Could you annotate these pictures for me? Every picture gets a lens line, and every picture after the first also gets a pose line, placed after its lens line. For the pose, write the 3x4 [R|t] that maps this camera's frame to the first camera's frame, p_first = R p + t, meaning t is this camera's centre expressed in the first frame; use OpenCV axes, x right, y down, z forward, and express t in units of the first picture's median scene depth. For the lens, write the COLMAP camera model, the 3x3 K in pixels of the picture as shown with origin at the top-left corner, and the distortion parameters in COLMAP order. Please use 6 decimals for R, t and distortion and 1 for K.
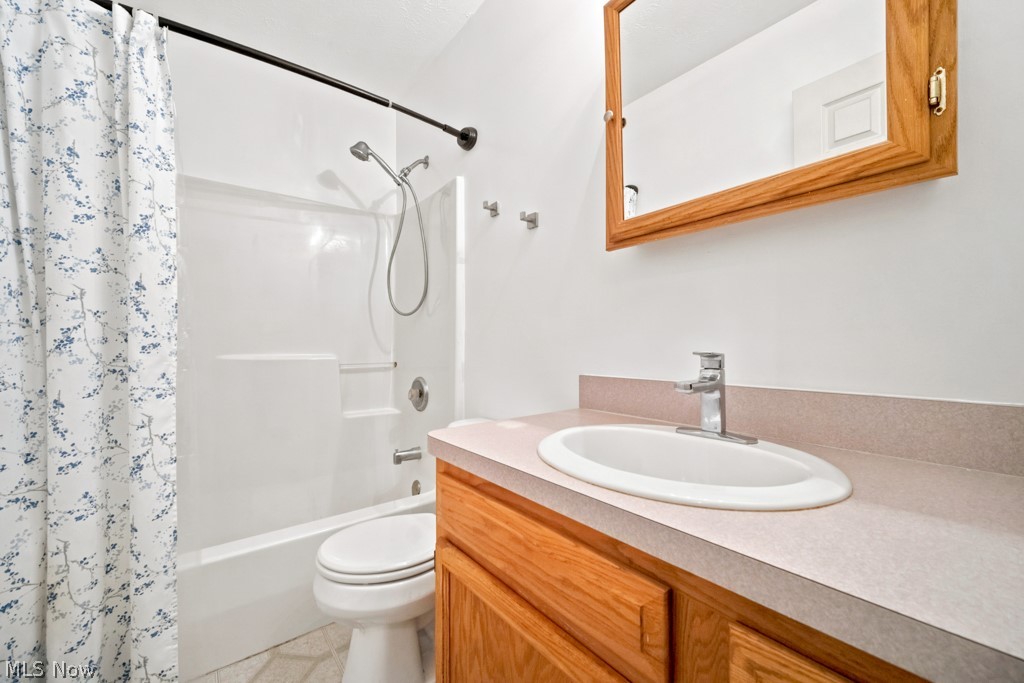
lens RADIAL K [[403.9, 0, 511.2], [0, 403.9, 339.1], [0, 0, 1]] dist [-0.000787, 0.000122]
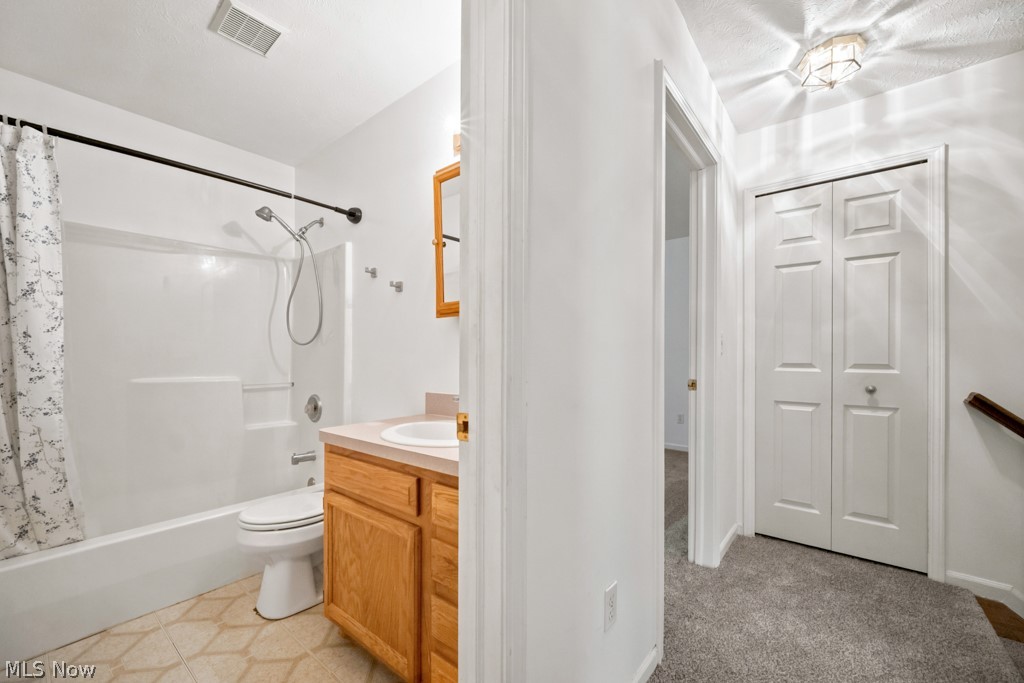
lens RADIAL K [[408.3, 0, 513.0], [0, 408.3, 351.8], [0, 0, 1]] dist [-0.009332, 0.000058]
pose [[0.973752, 0.005883, 0.227537, 0.113390], [-0.005903, 0.999982, -0.000593, -0.056007], [-0.227537, -0.000766, 0.973769, -0.495107]]
